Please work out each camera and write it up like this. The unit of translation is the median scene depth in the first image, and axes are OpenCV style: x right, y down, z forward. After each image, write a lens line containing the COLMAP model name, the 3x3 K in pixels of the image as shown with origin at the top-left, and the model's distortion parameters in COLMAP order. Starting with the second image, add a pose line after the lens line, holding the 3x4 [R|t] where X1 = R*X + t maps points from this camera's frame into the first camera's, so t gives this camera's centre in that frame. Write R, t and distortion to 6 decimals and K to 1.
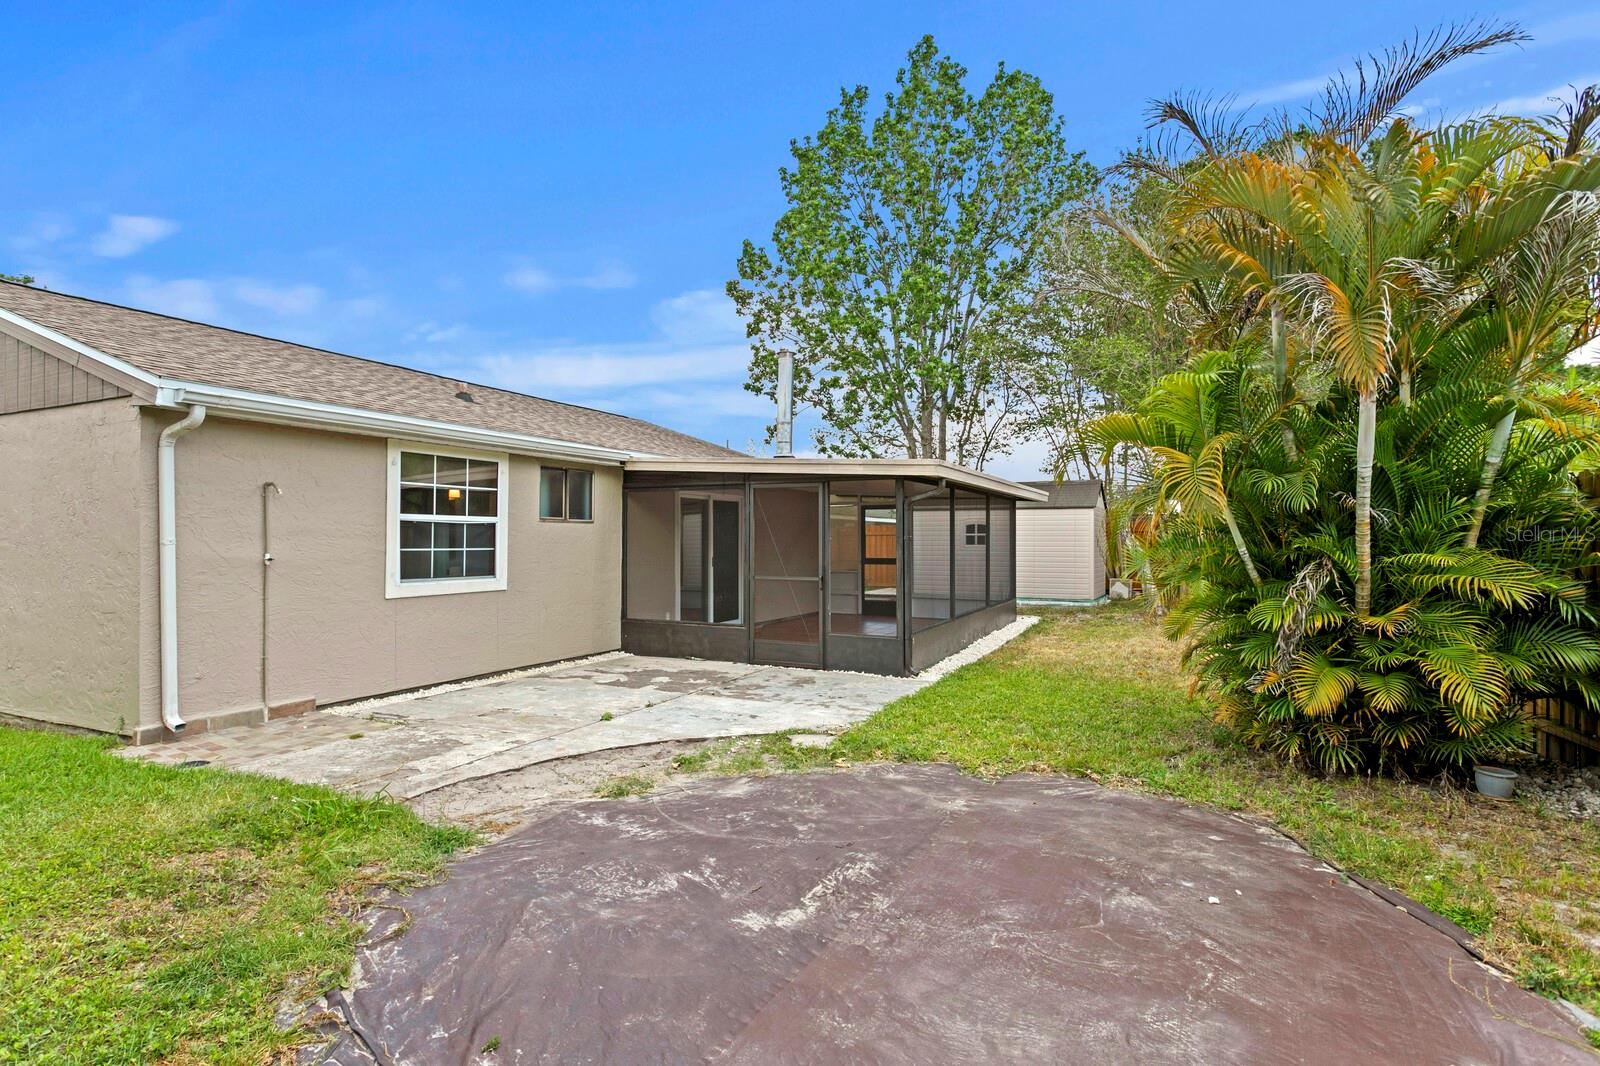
lens RADIAL K [[818.8, 0, 800.0], [0, 818.8, 533.0], [0, 0, 1]] dist [-0.013895, -0.000152]
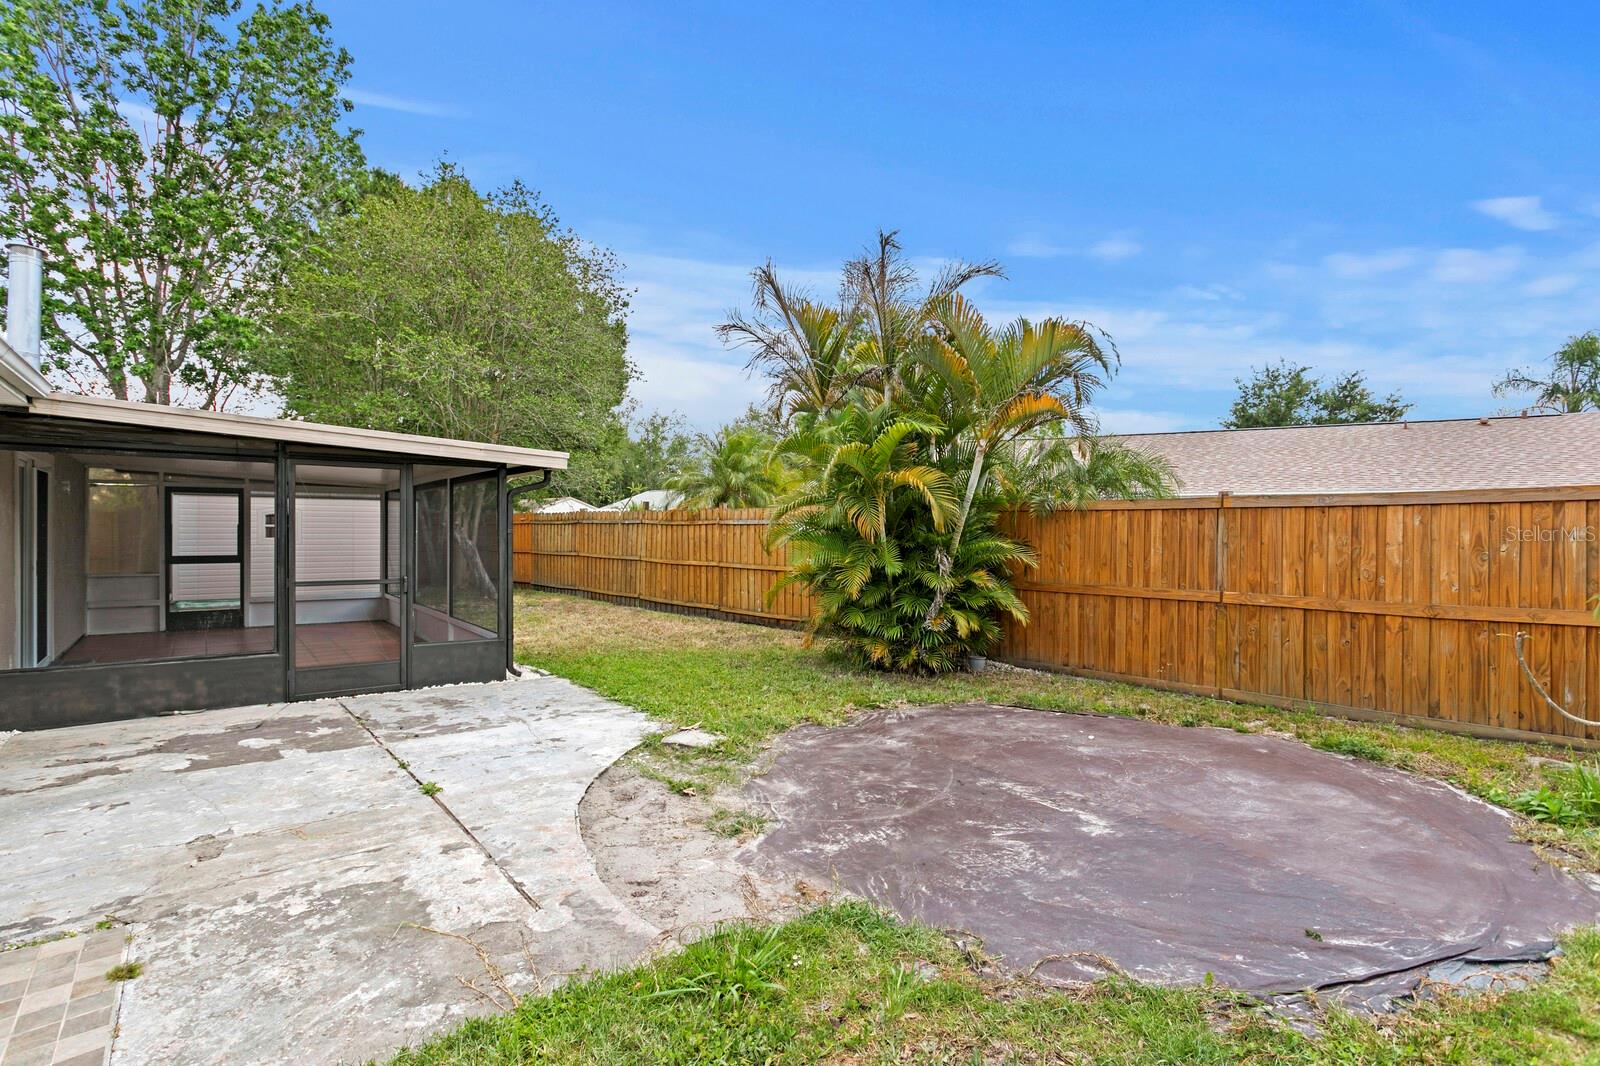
lens RADIAL K [[763.2, 0, 770.5], [0, 763.2, 521.6], [0, 0, 1]] dist [0.000361, -0.000057]
pose [[0.472165, 0.010385, 0.881449, -1.016430], [-0.008271, 0.999939, -0.007351, -0.001610], [-0.881471, -0.003819, 0.472222, 0.653257]]
